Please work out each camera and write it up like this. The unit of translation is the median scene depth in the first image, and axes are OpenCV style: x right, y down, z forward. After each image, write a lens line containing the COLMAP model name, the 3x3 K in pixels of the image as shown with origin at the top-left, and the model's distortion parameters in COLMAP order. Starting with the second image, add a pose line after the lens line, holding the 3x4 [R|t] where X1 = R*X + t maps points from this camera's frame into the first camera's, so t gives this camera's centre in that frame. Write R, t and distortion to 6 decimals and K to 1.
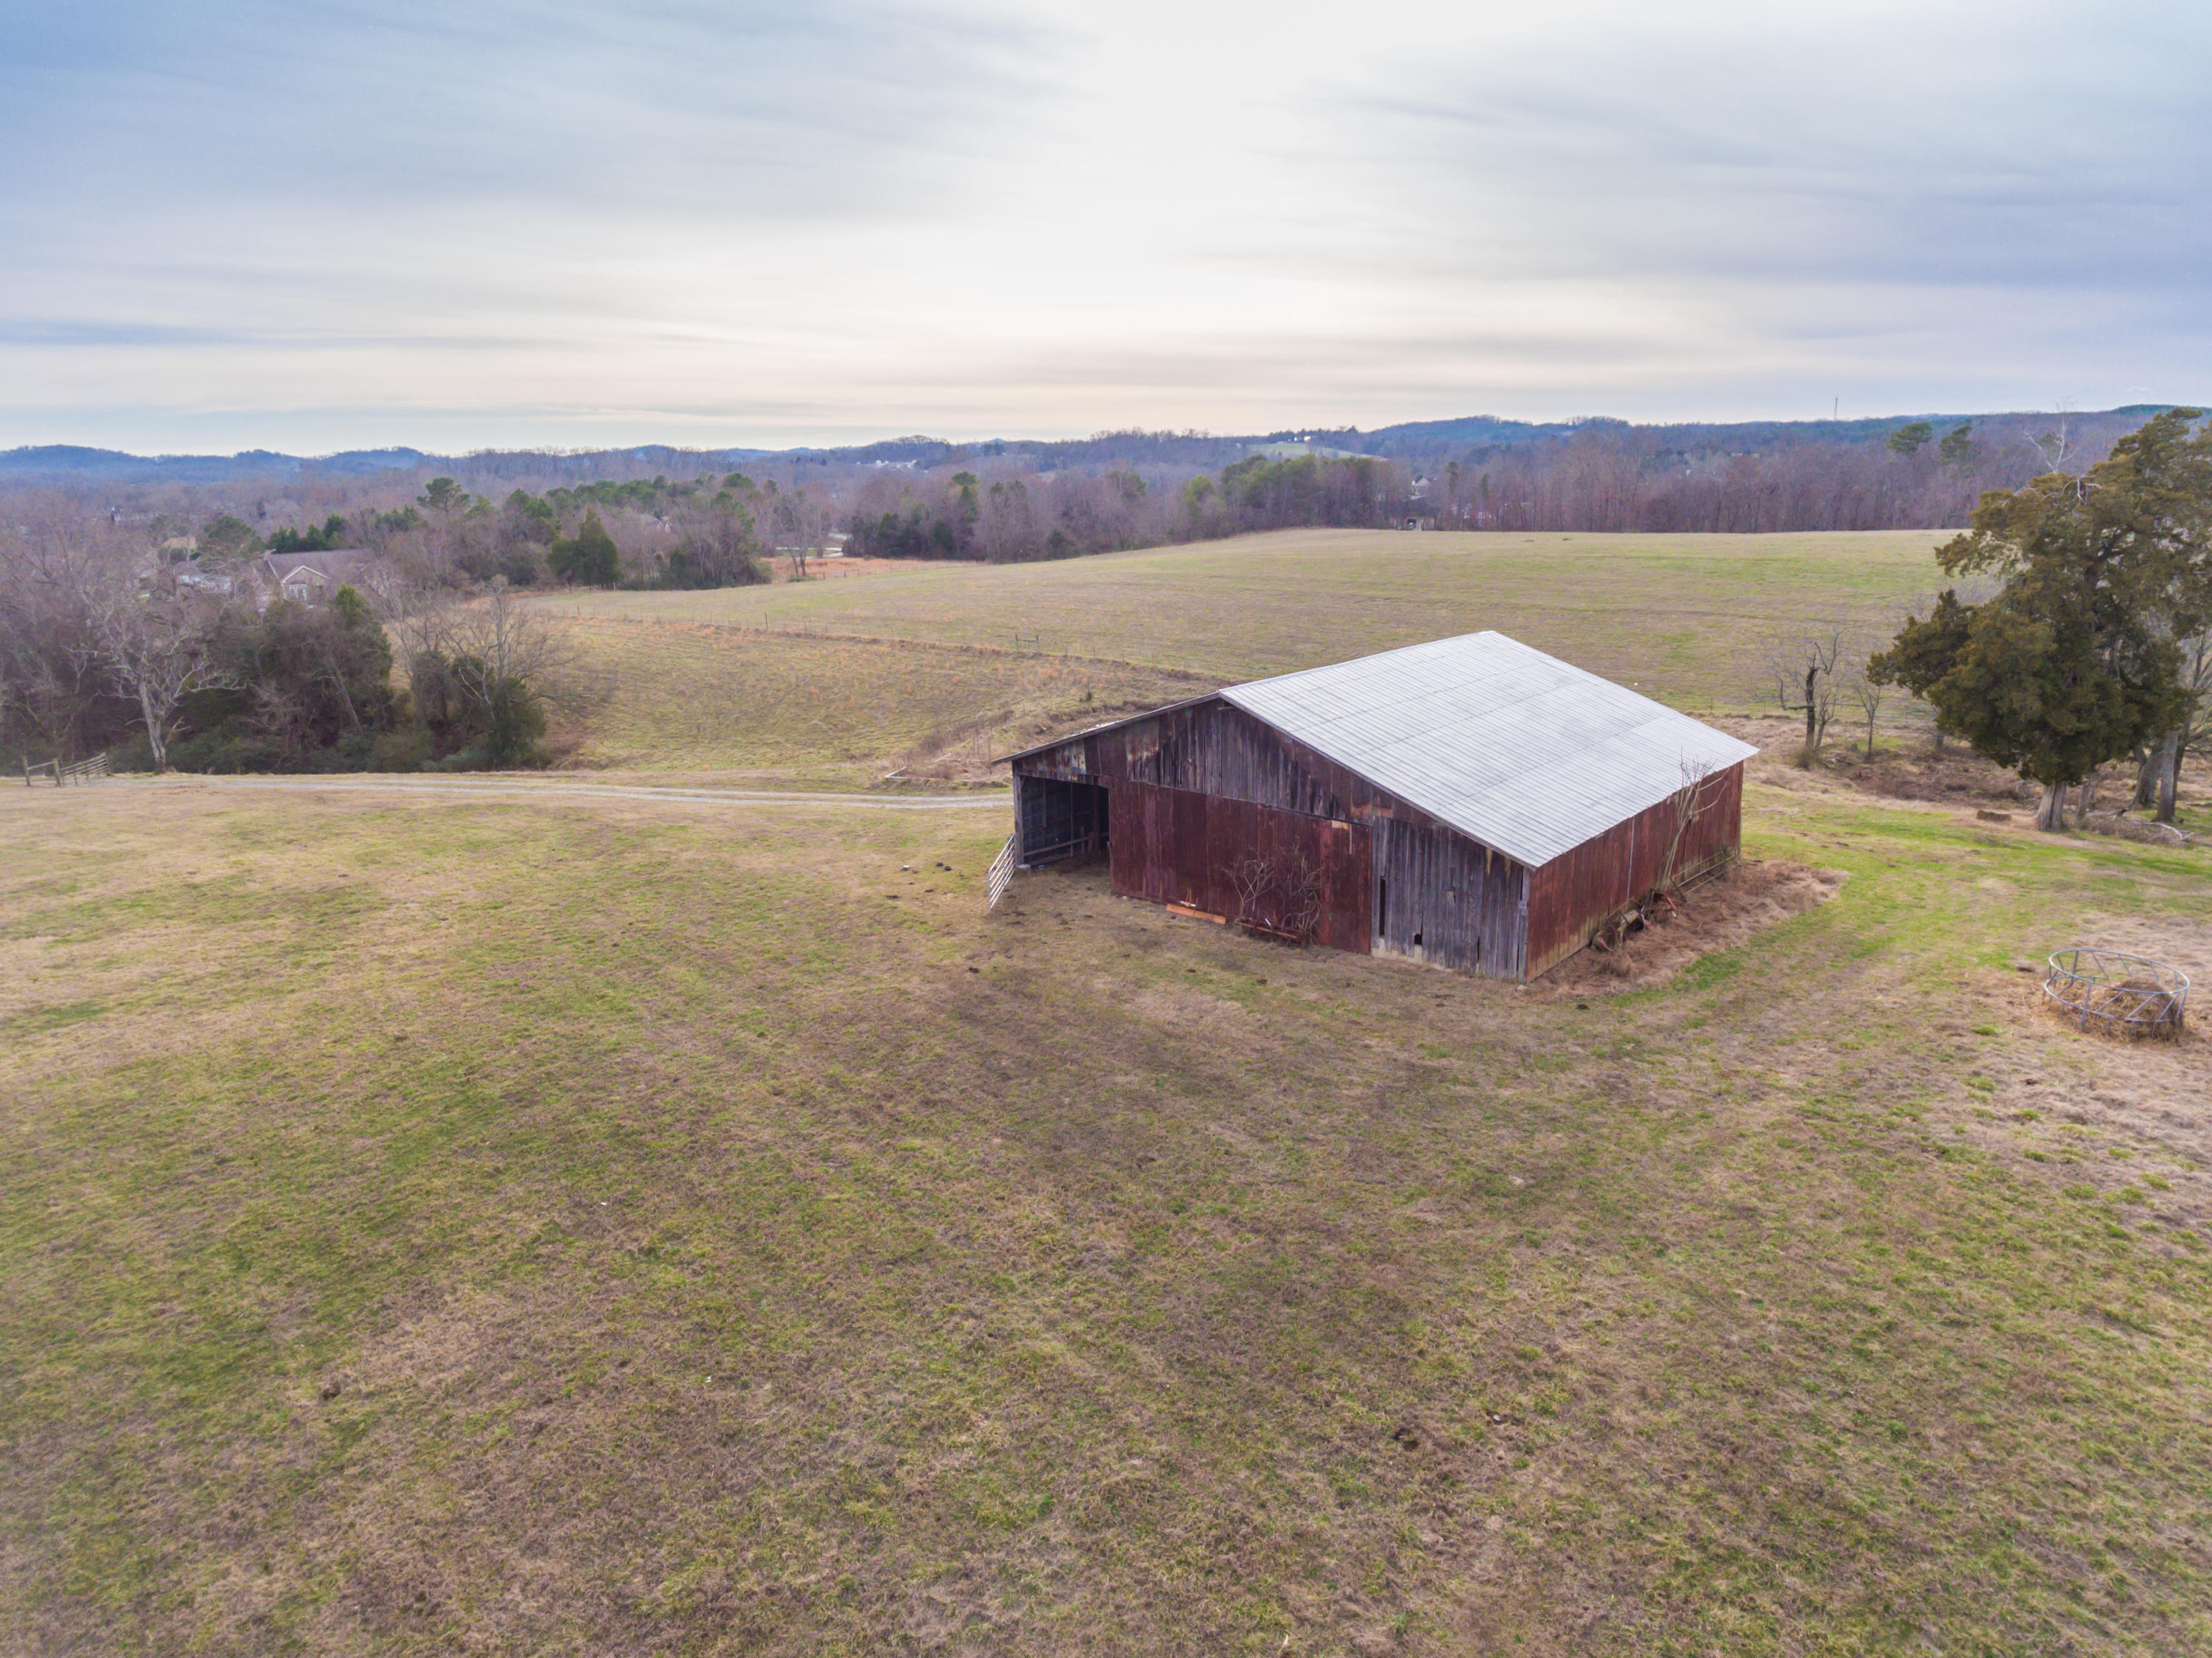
lens RADIAL K [[1284.8, 0, 1106.0], [0, 1284.8, 829.0], [0, 0, 1]] dist [-0.001284, 0.000124]
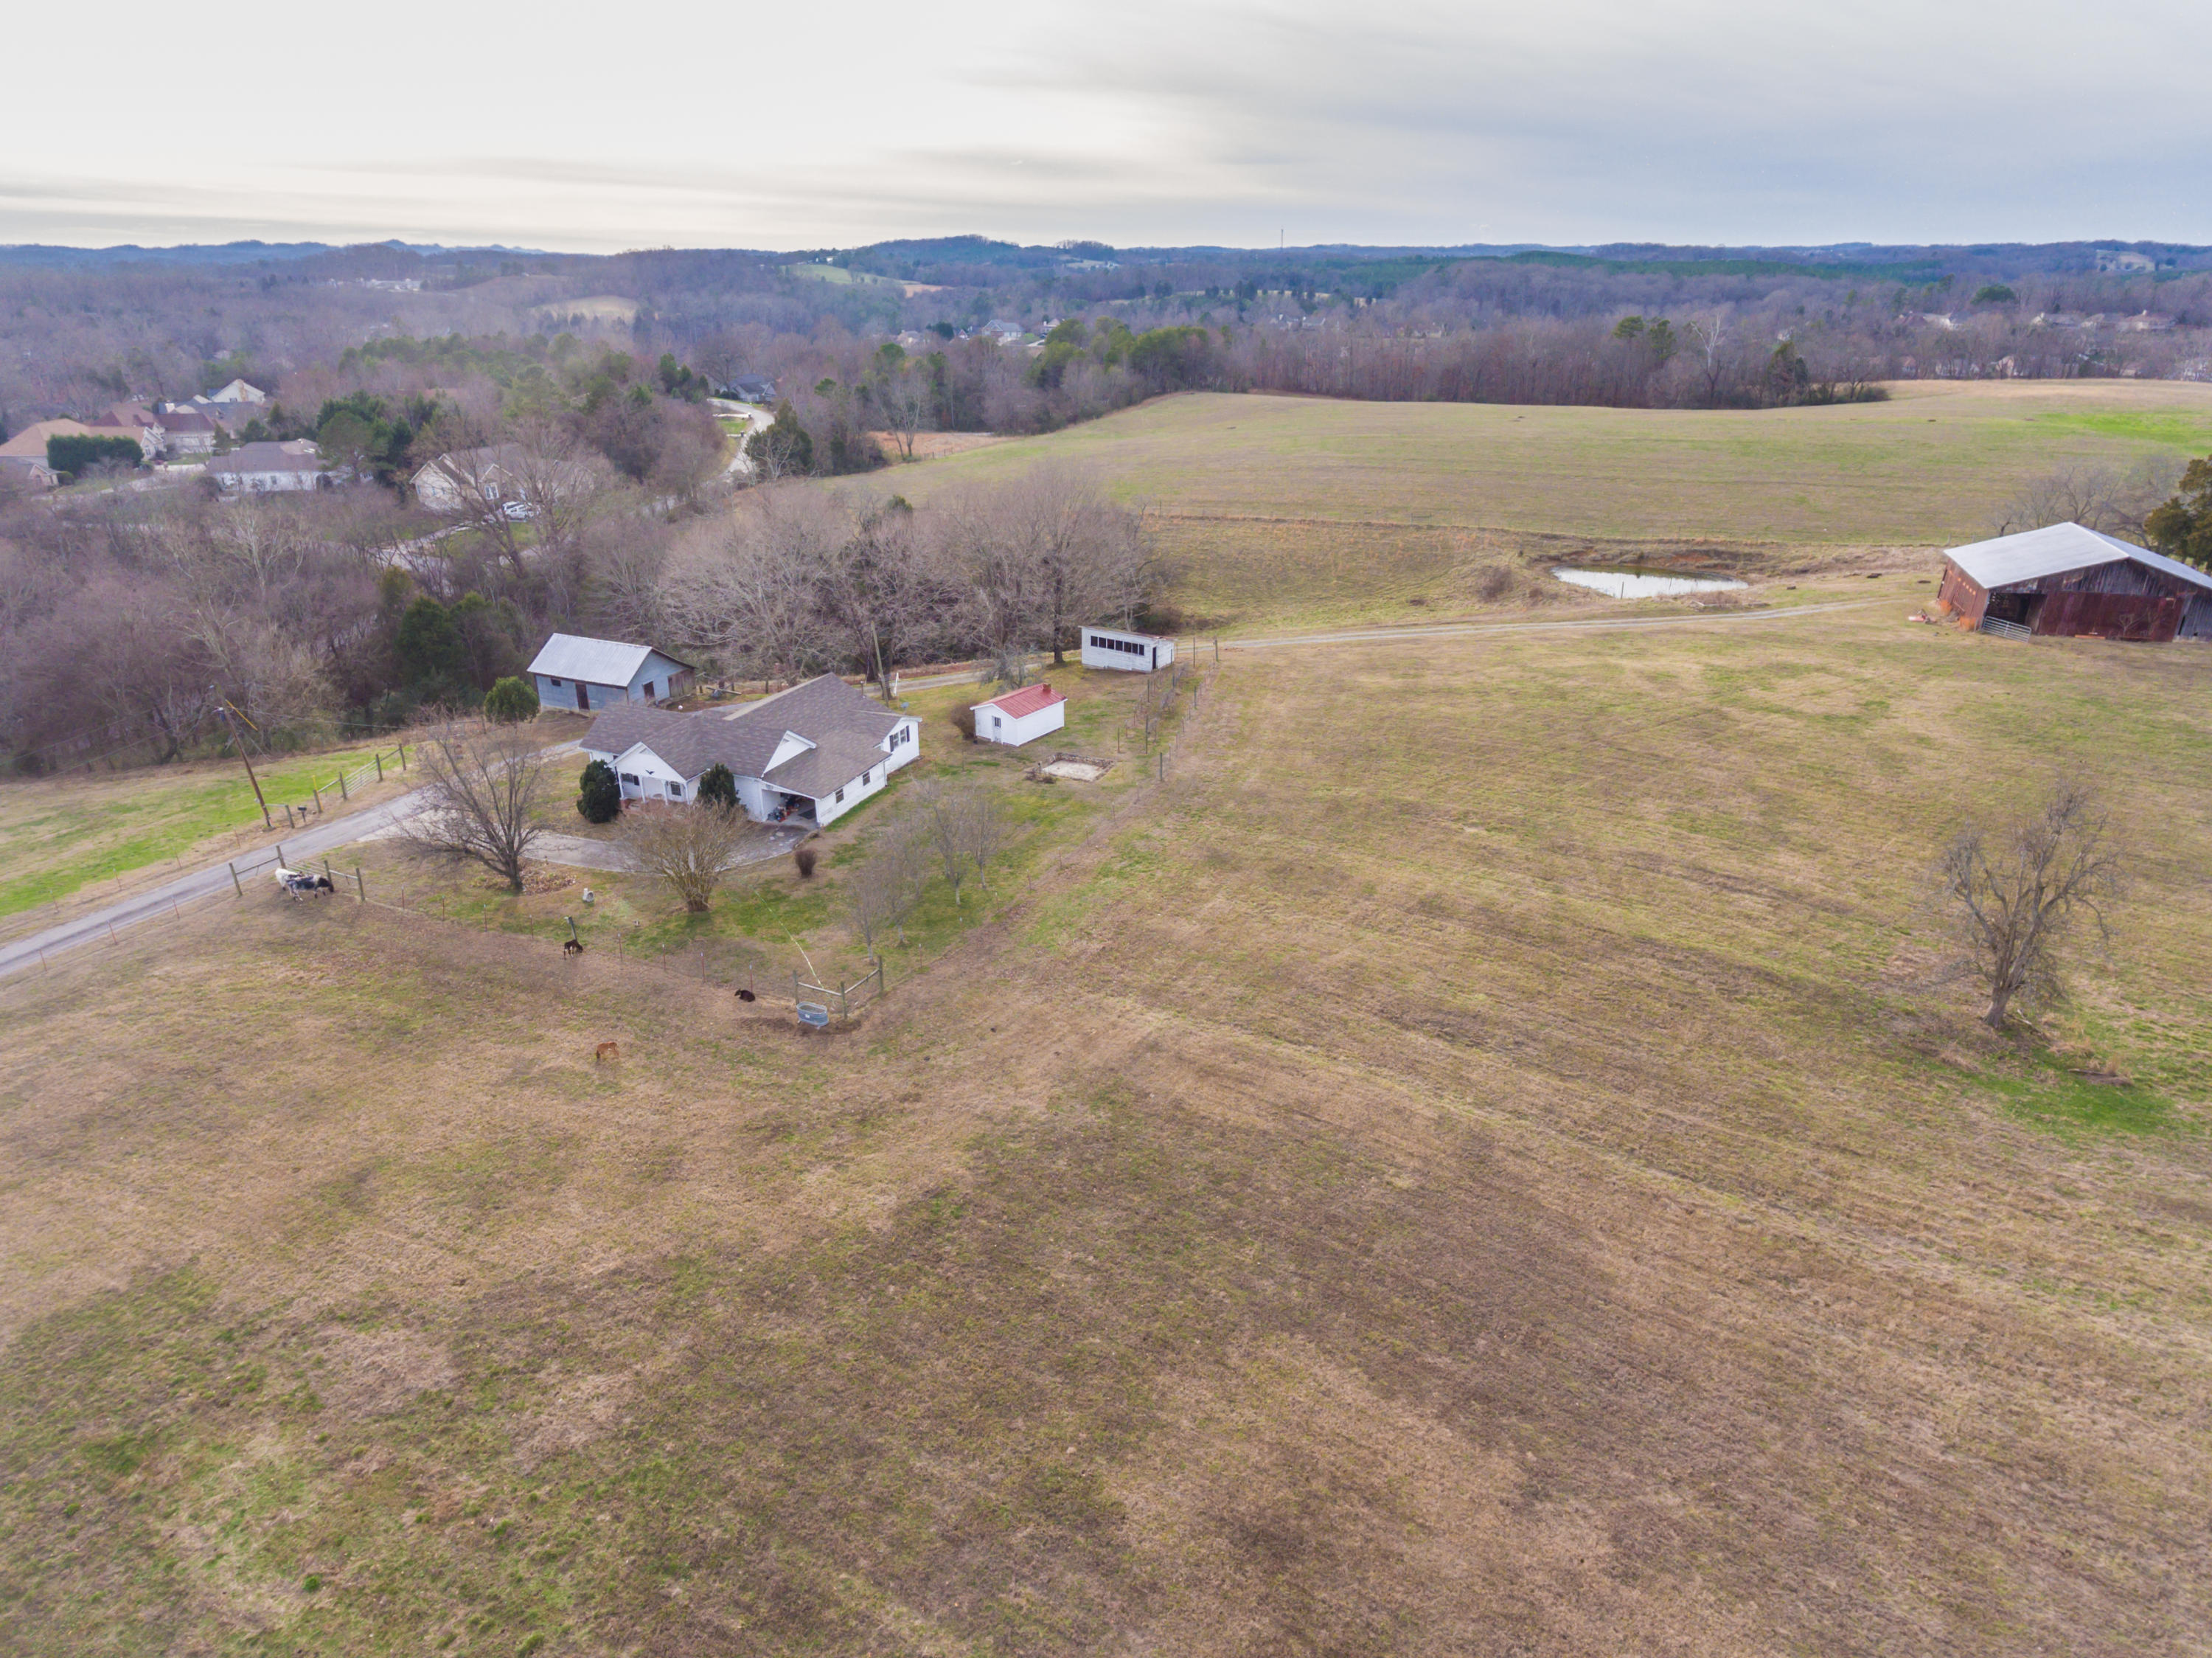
lens RADIAL K [[1298.1, 0, 1108.0], [0, 1298.1, 803.0], [0, 0, 1]] dist [-0.001159, -0.000574]
pose [[0.921909, -0.128309, 0.365540, -2.899233], [0.088110, 0.988277, 0.124679, -0.114168], [-0.377253, -0.082735, 0.922407, -0.797902]]
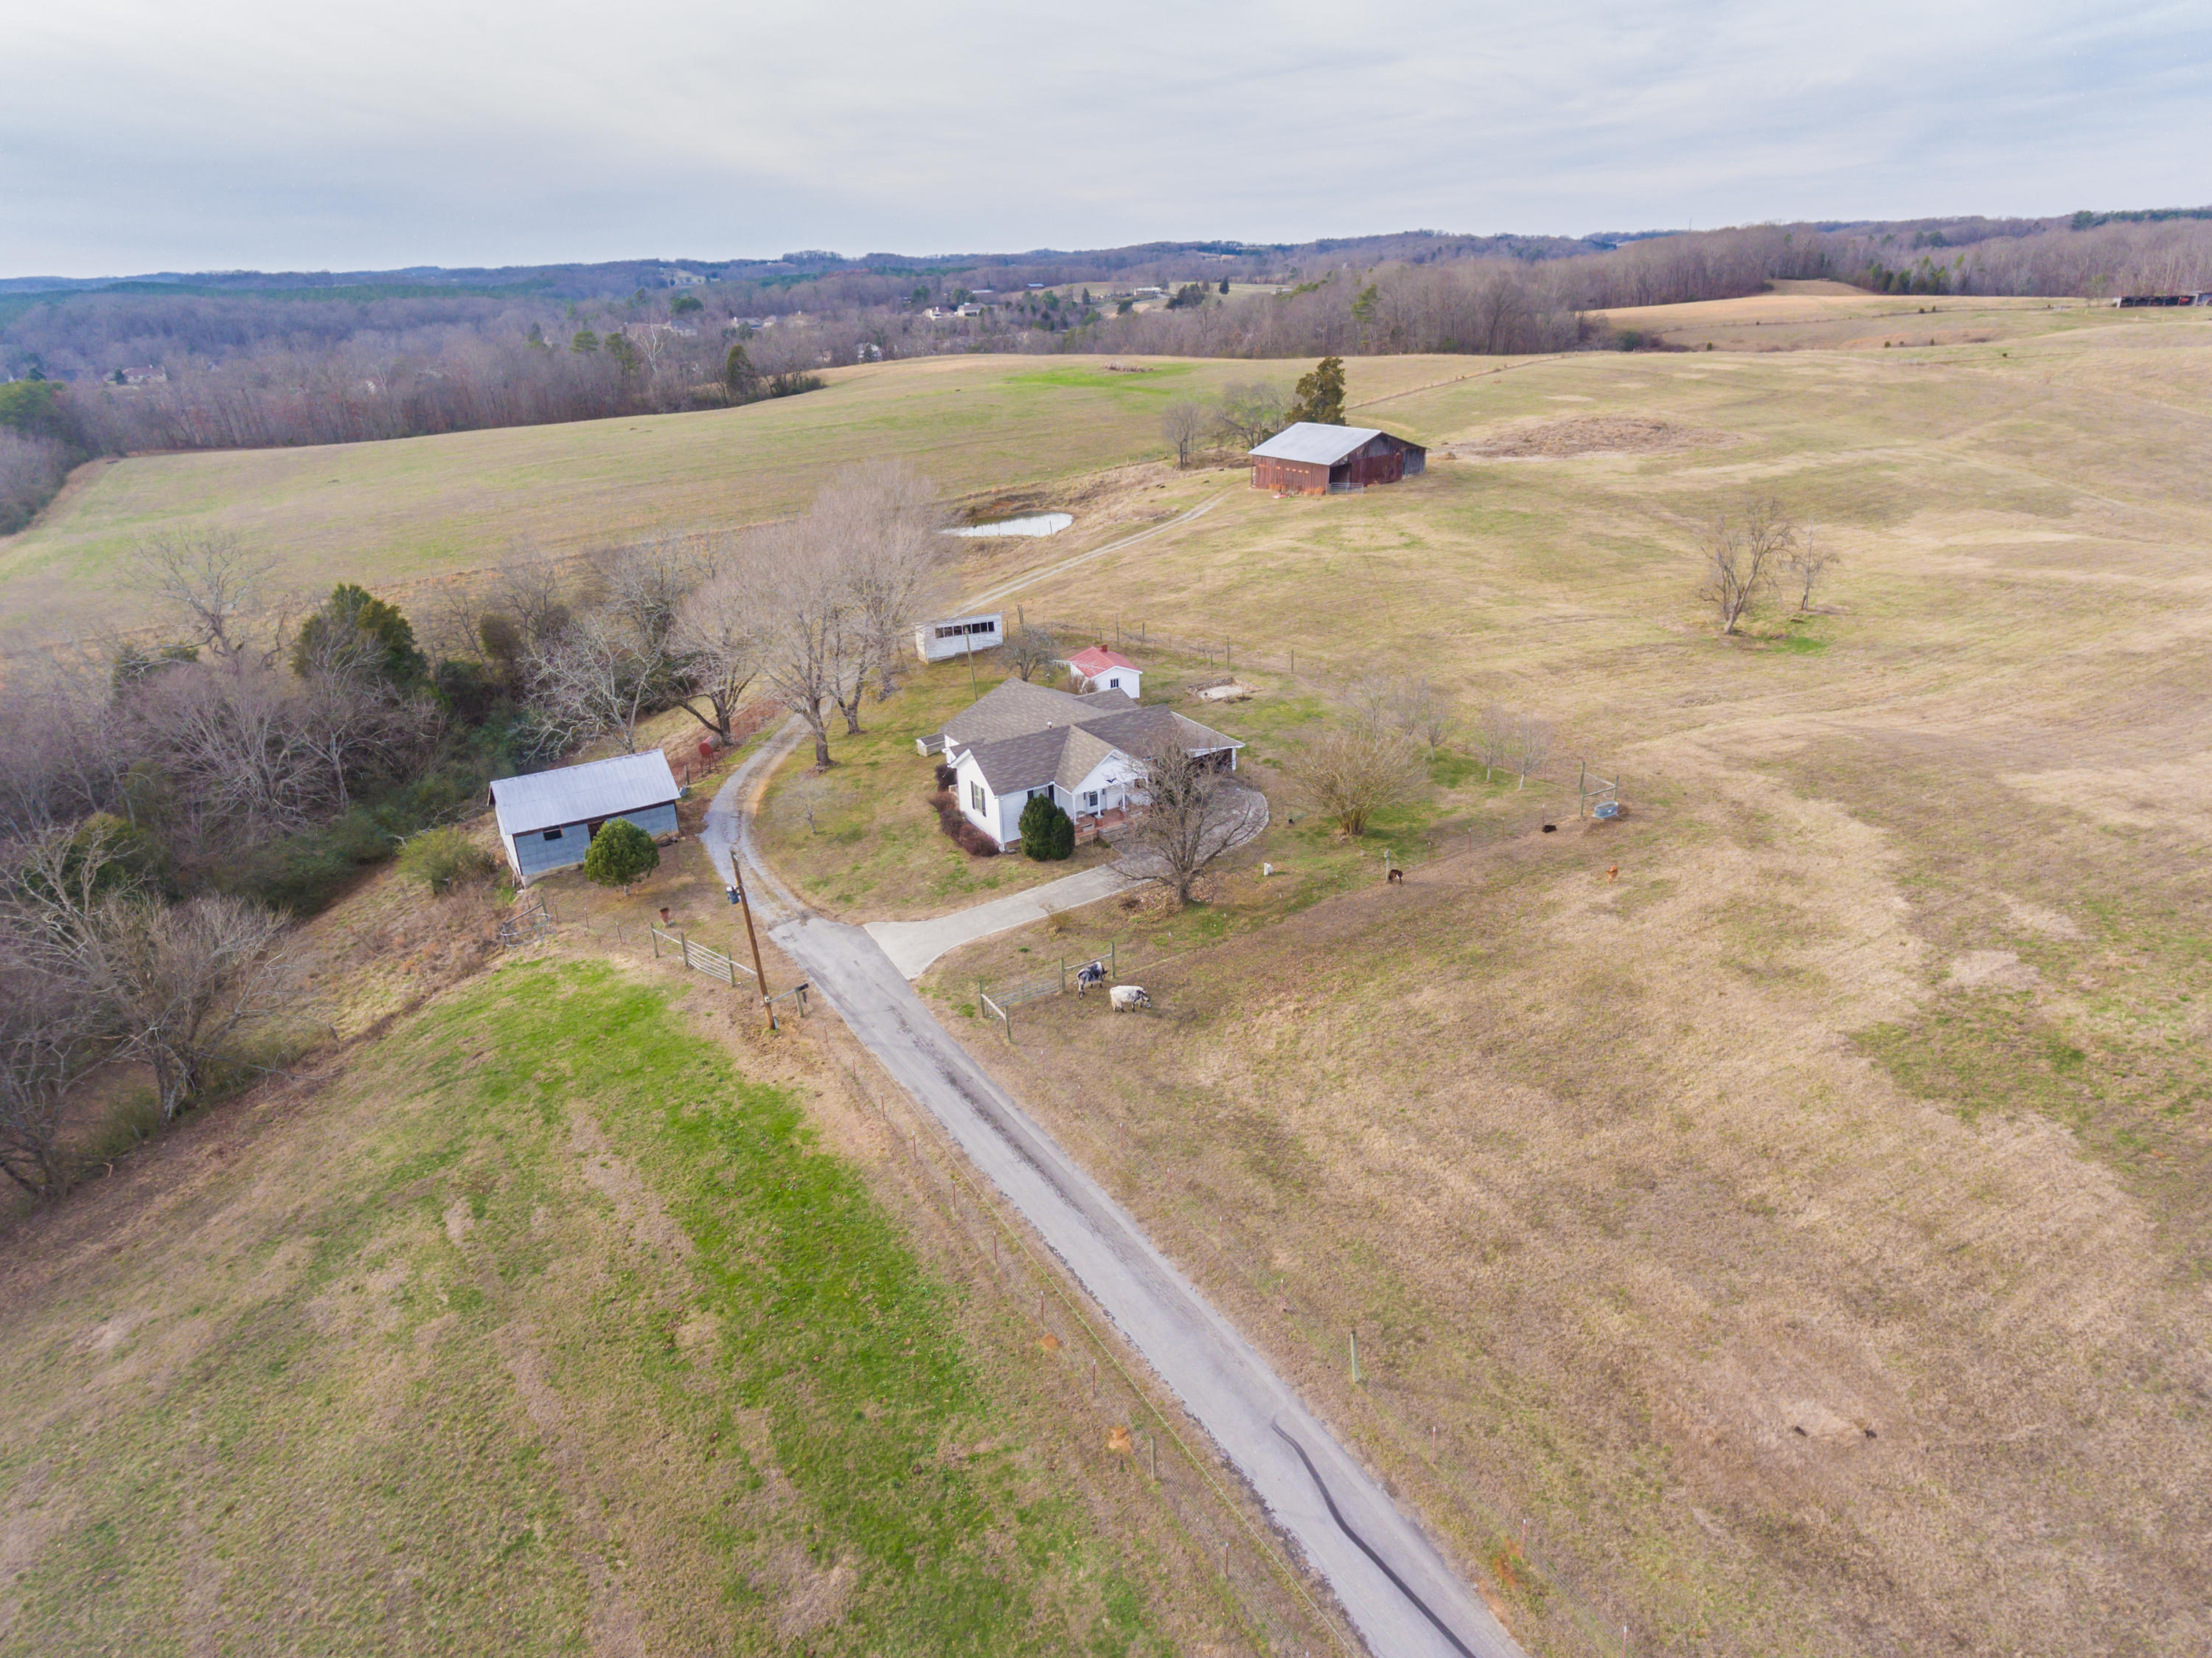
lens RADIAL K [[1298.1, 0, 1108.0], [0, 1298.1, 803.0], [0, 0, 1]] dist [-0.001159, -0.000574]
pose [[0.223157, -0.359420, 0.906101, -4.525468], [0.295064, 0.910840, 0.288631, -0.490760], [-0.929052, 0.202948, 0.309312, 0.671708]]
